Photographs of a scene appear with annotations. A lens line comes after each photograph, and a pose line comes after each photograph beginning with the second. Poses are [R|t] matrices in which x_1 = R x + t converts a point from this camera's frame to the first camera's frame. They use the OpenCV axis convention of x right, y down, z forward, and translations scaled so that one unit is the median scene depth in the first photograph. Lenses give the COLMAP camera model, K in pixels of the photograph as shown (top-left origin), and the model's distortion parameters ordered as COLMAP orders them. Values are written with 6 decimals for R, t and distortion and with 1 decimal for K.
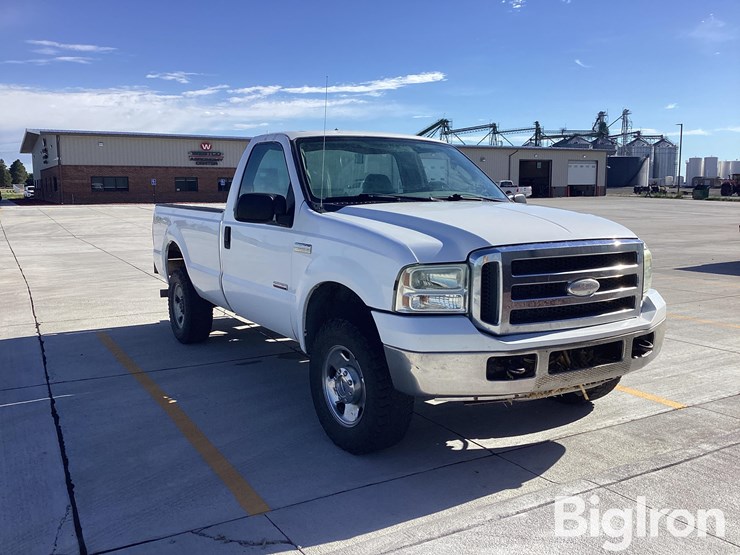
lens RADIAL K [[673.8, 0, 370.0], [0, 673.8, 277.5], [0, 0, 1]] dist [0.059917, -0.102967]
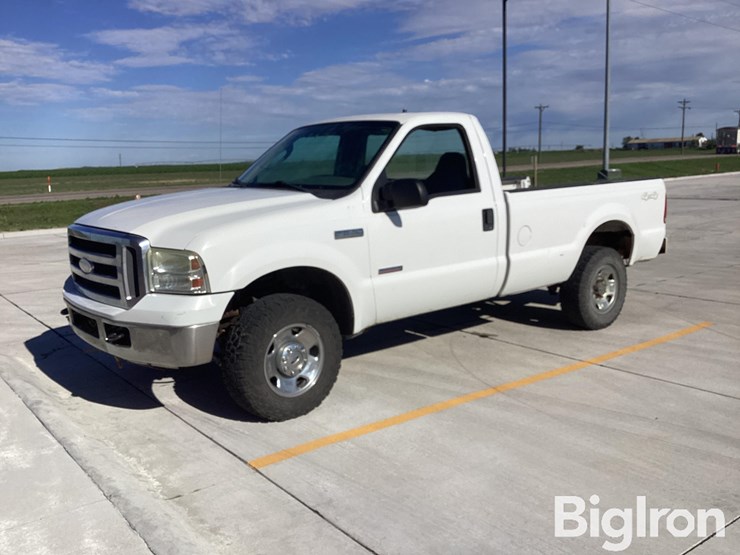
lens RADIAL K [[673.8, 0, 370.0], [0, 673.8, 277.5], [0, 0, 1]] dist [0.059917, -0.102967]
pose [[0.150323, 0.167309, -0.974377, 1.262125], [-0.098311, 0.983221, 0.153660, -0.160749], [0.983737, 0.072693, 0.164249, 1.042957]]
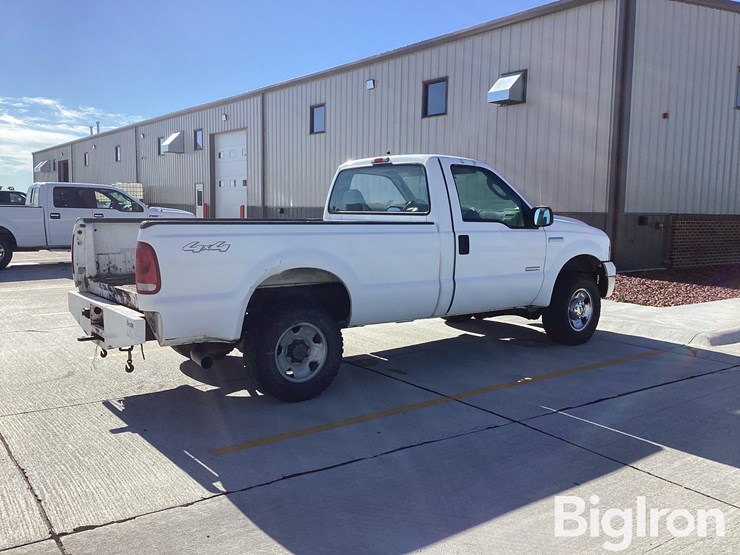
lens RADIAL K [[673.8, 0, 370.0], [0, 673.8, 277.5], [0, 0, 1]] dist [0.059917, -0.102967]
pose [[-0.111692, -0.099524, 0.988747, -1.609067], [0.115091, 0.986981, 0.112348, -0.183174], [-0.987056, 0.126344, -0.098784, 1.541726]]
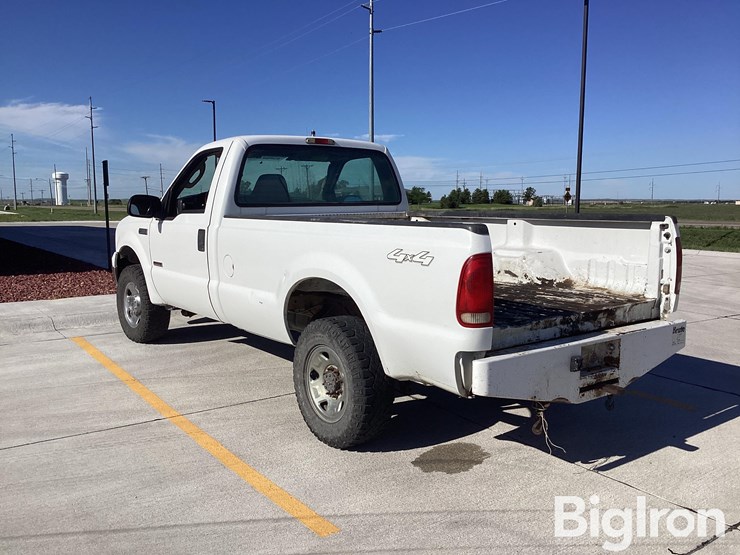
lens RADIAL K [[673.8, 0, 370.0], [0, 673.8, 277.5], [0, 0, 1]] dist [0.059917, -0.102967]
pose [[-0.993702, 0.017687, -0.110652, -0.032178], [-0.009571, 0.970460, 0.241071, -0.330294], [0.111647, 0.240612, -0.964179, 2.644435]]
